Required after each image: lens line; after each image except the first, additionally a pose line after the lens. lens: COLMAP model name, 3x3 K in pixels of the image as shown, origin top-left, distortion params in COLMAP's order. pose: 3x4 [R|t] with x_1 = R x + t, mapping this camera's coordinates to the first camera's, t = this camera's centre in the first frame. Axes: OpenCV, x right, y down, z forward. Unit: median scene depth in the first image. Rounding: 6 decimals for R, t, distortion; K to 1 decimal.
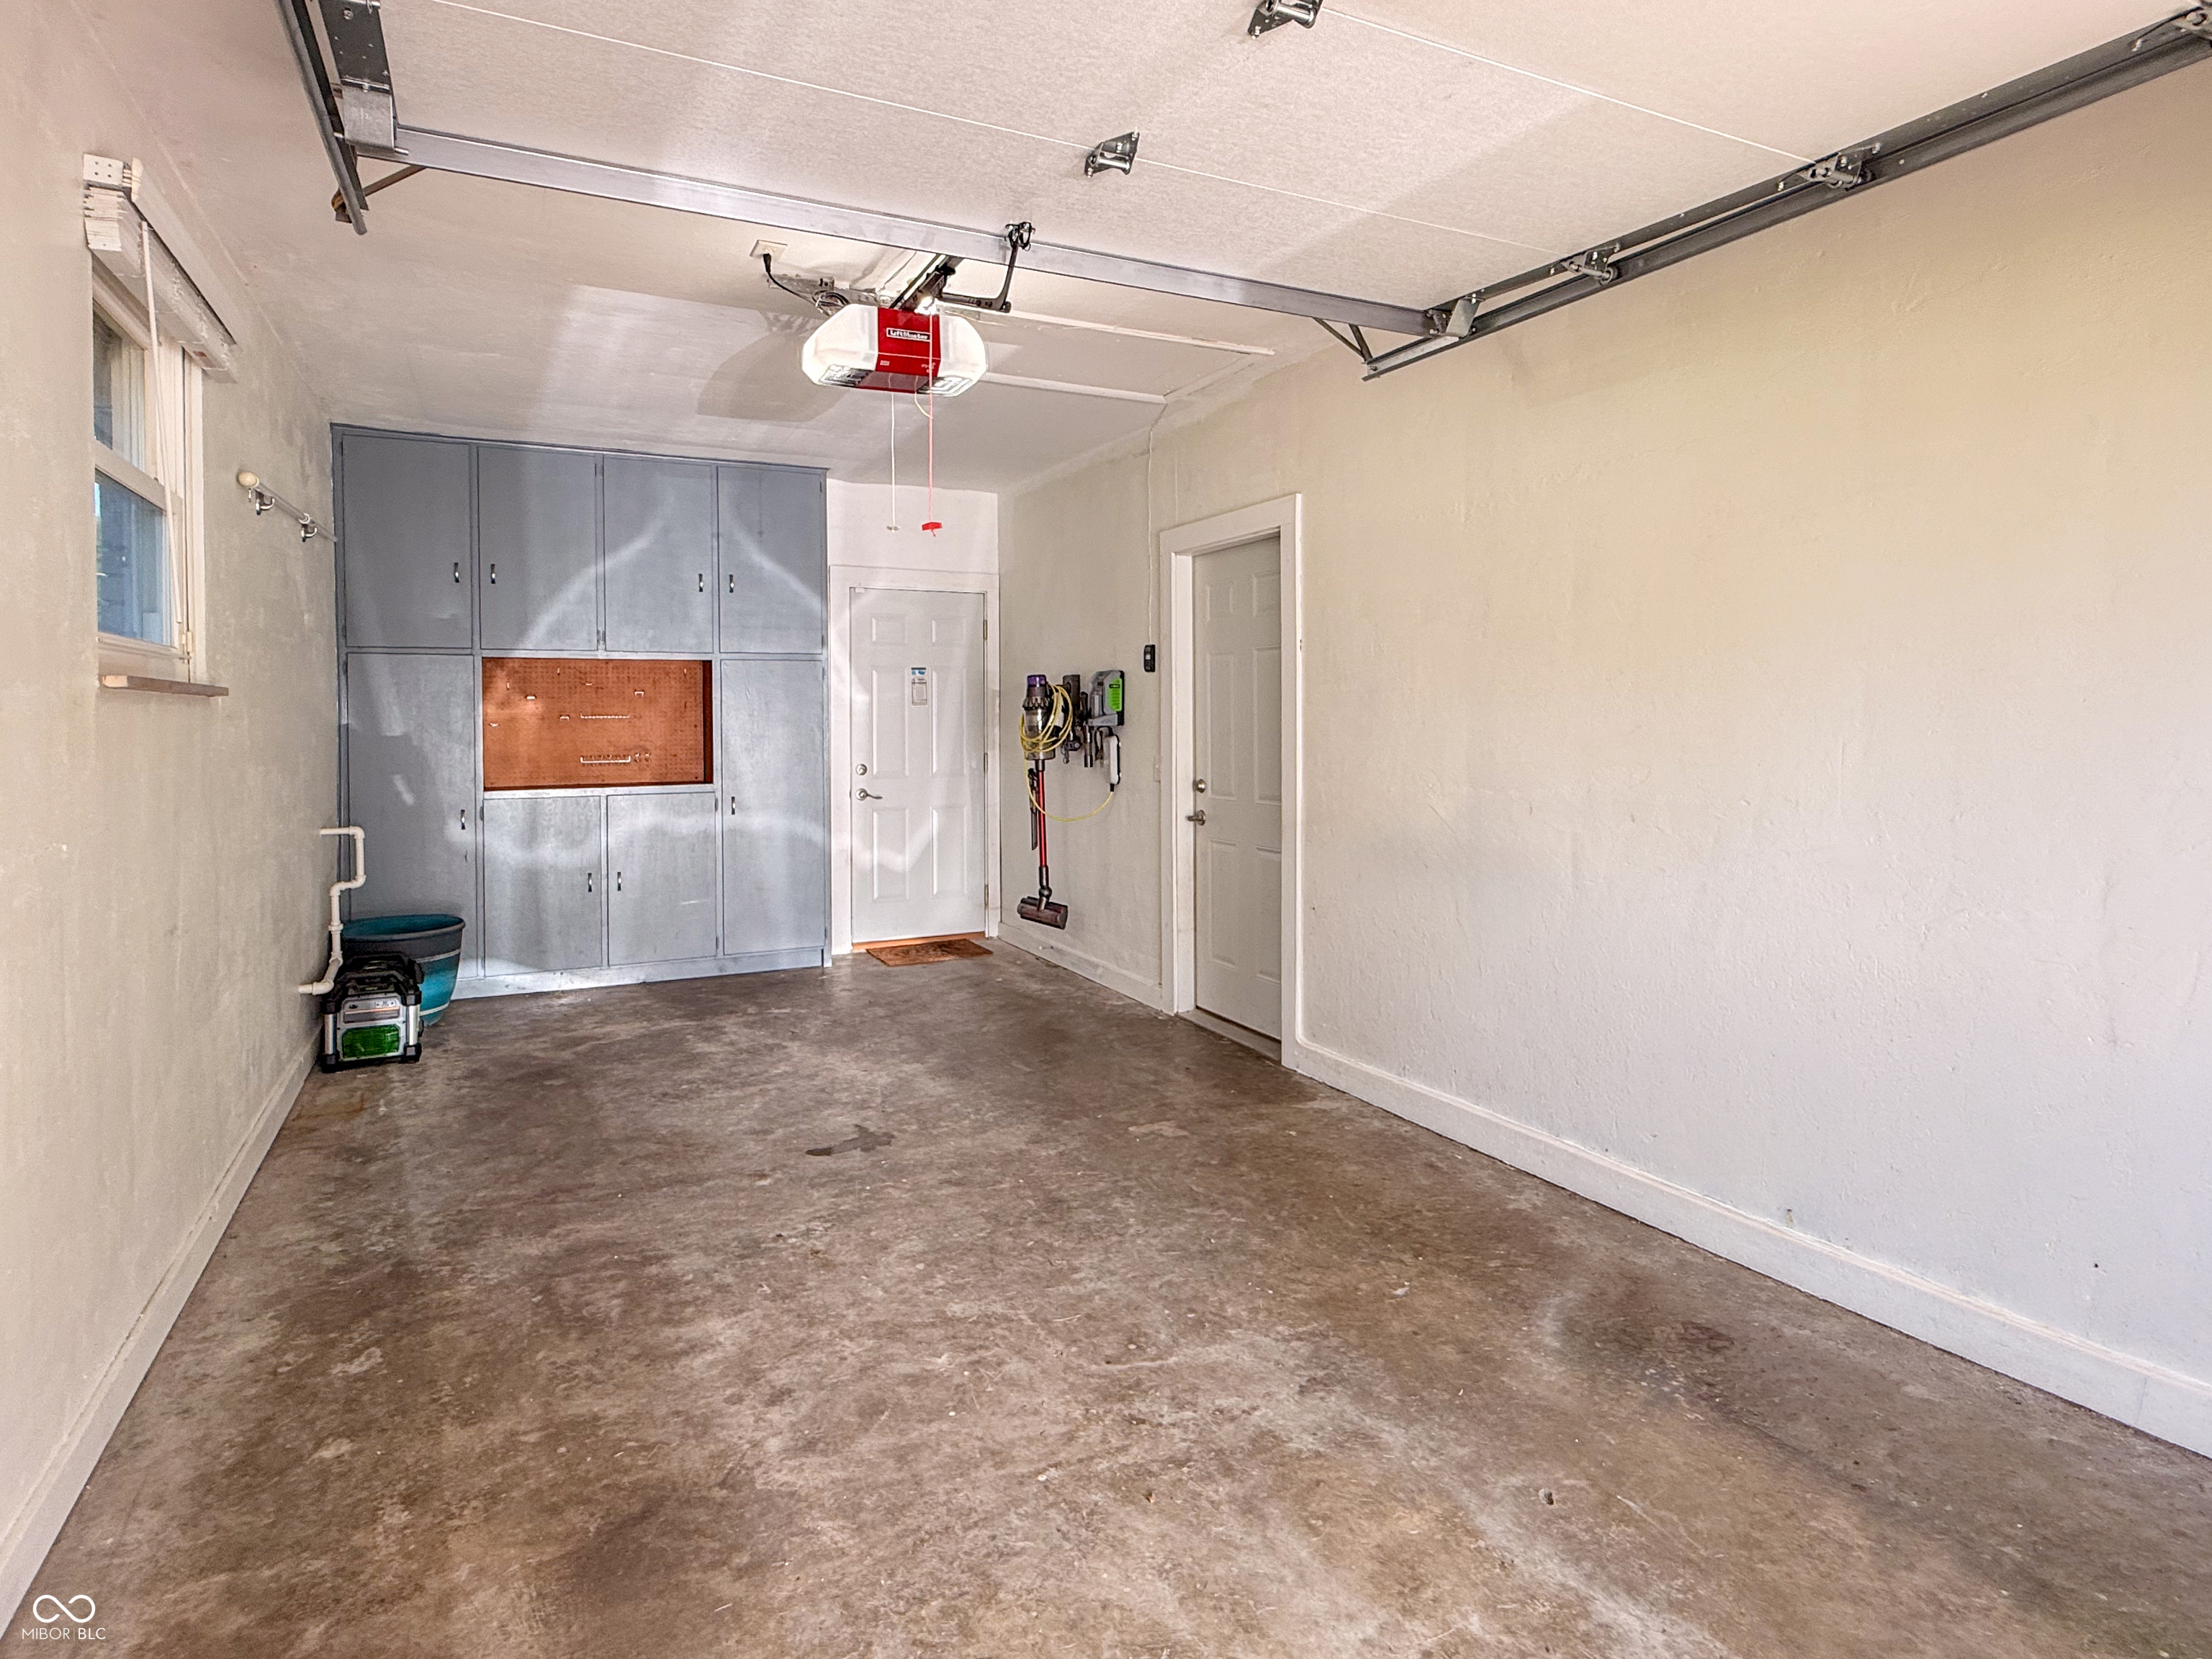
lens RADIAL K [[1170.3, 0, 1069.8], [0, 1170.3, 765.9], [0, 0, 1]] dist [0.000002, 0.001184]
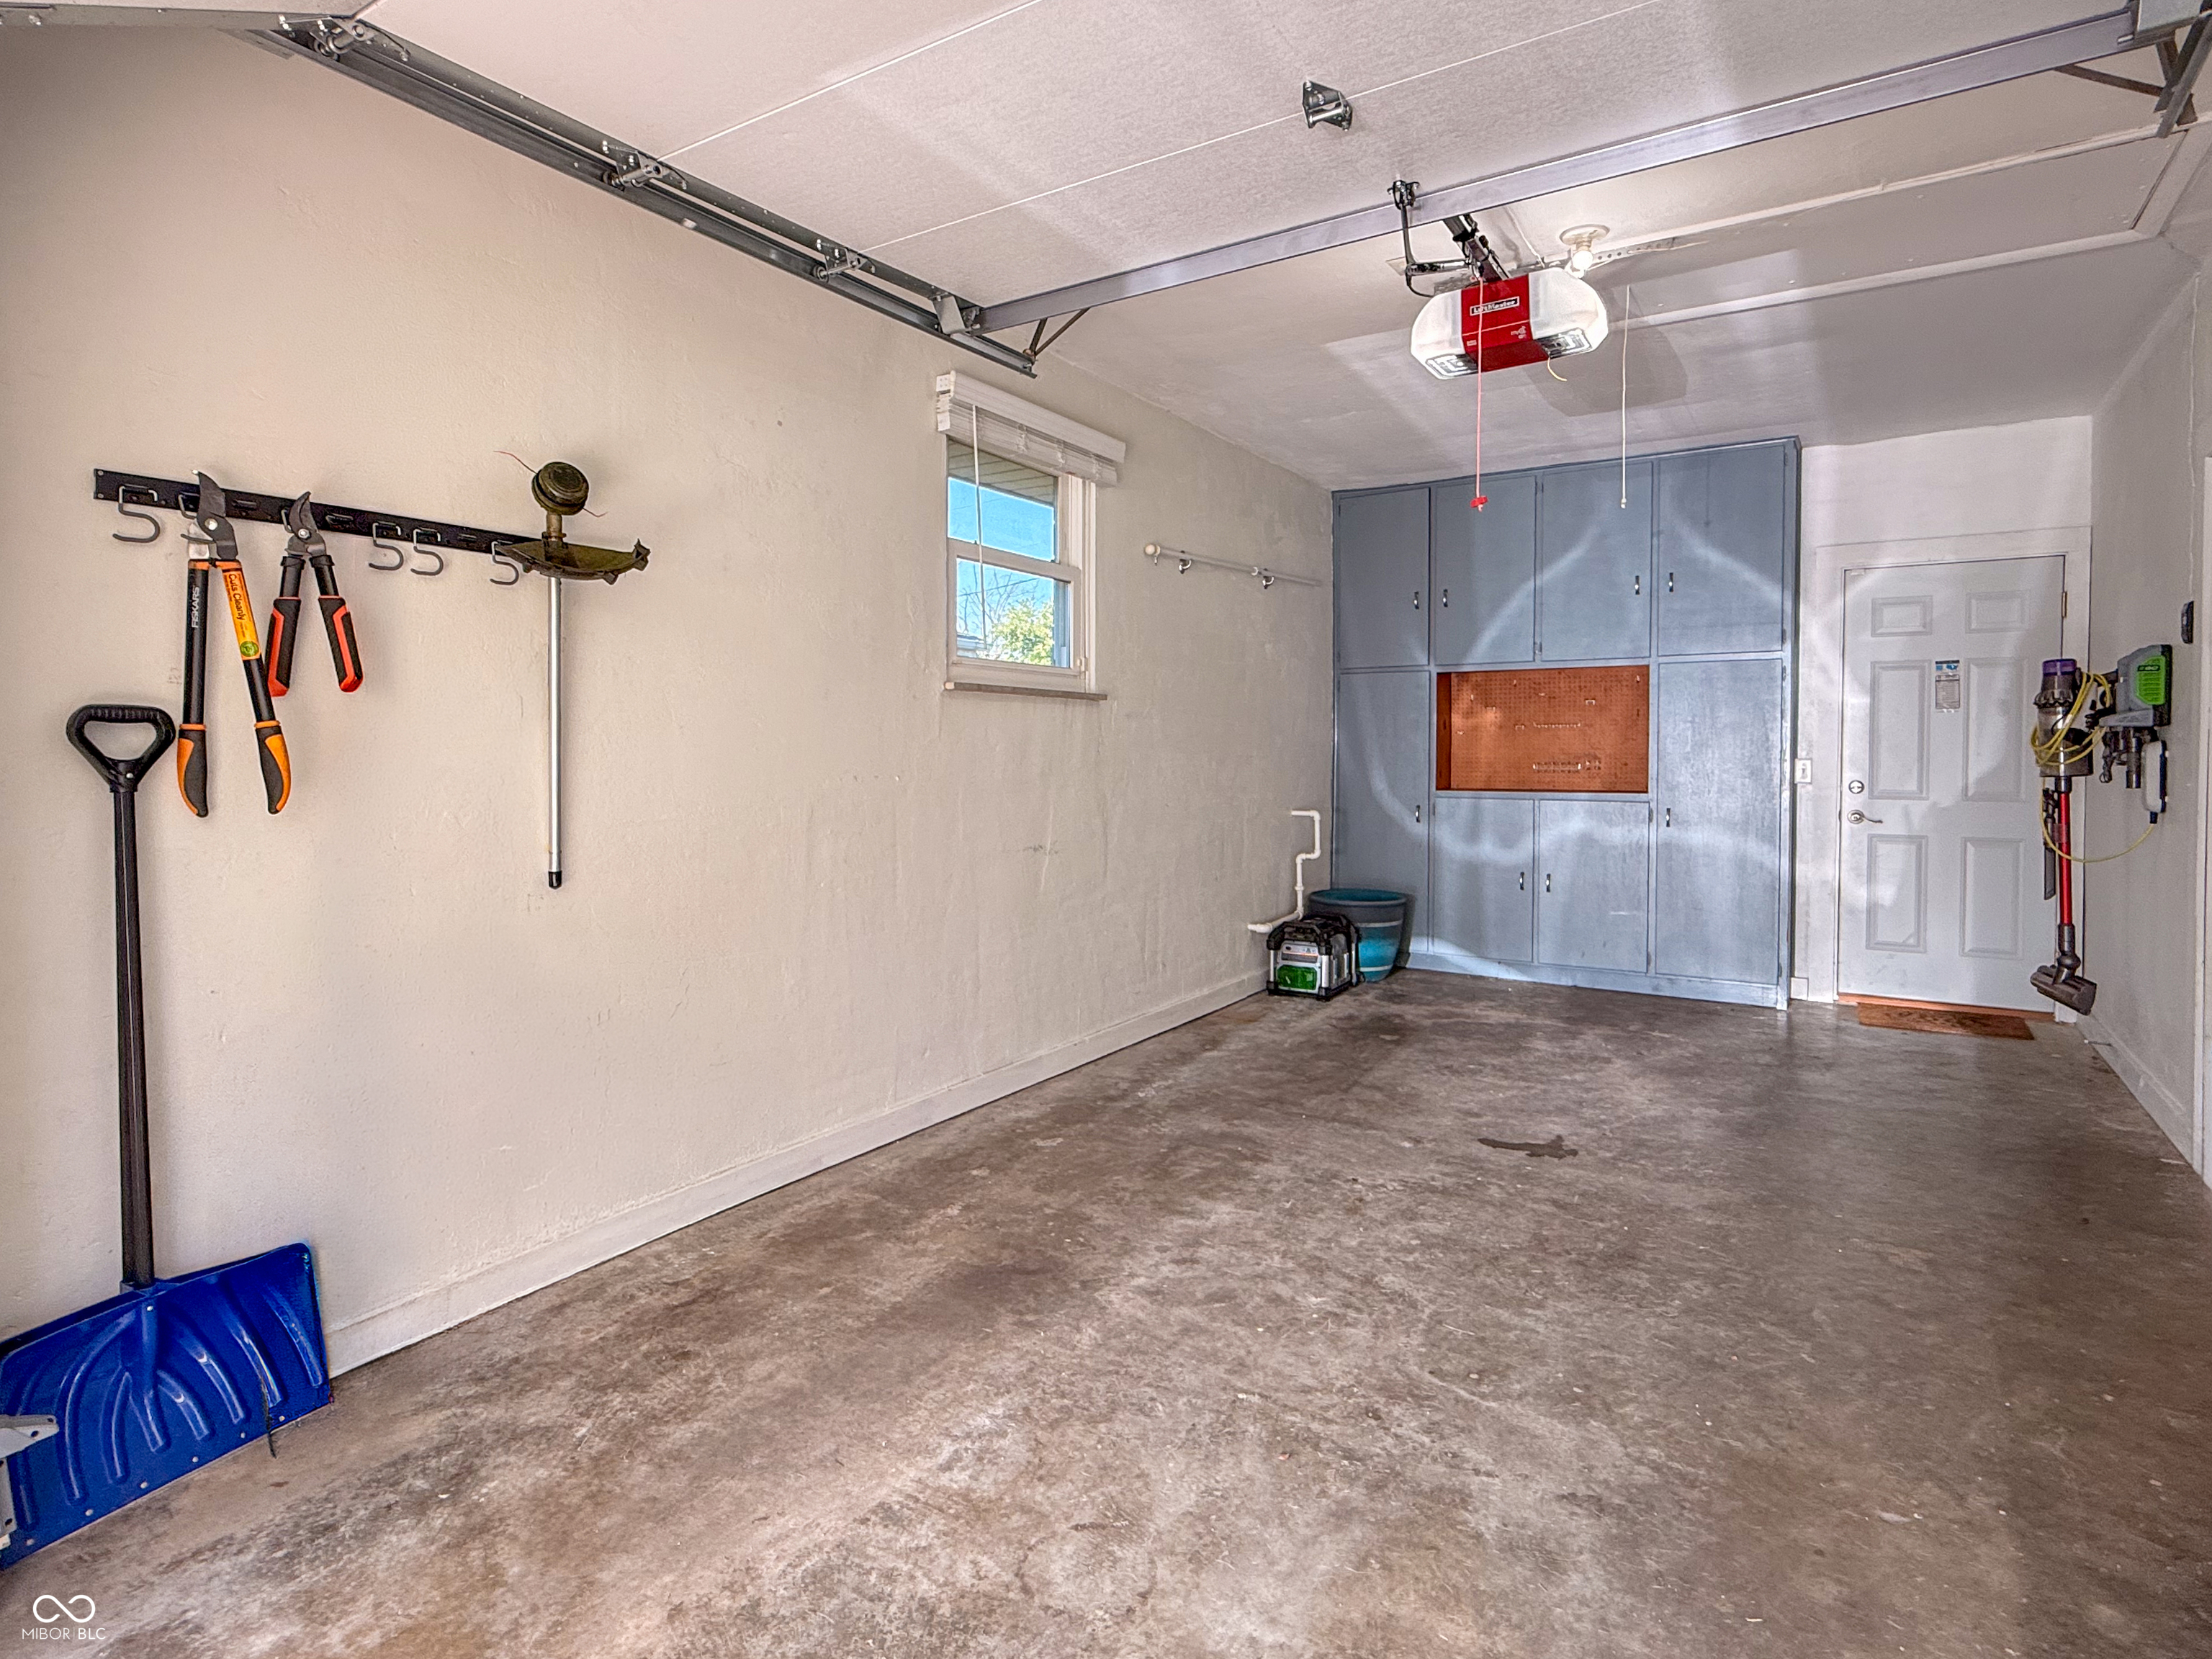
lens RADIAL K [[1170.3, 0, 1105.2], [0, 1170.3, 810.3], [0, 0, 1]] dist [0.000002, 0.001184]
pose [[0.526852, 0.049039, -0.848541, 0.479172], [-0.041085, 0.998637, 0.032204, 0.028320], [0.848964, 0.017896, 0.528148, 0.195427]]
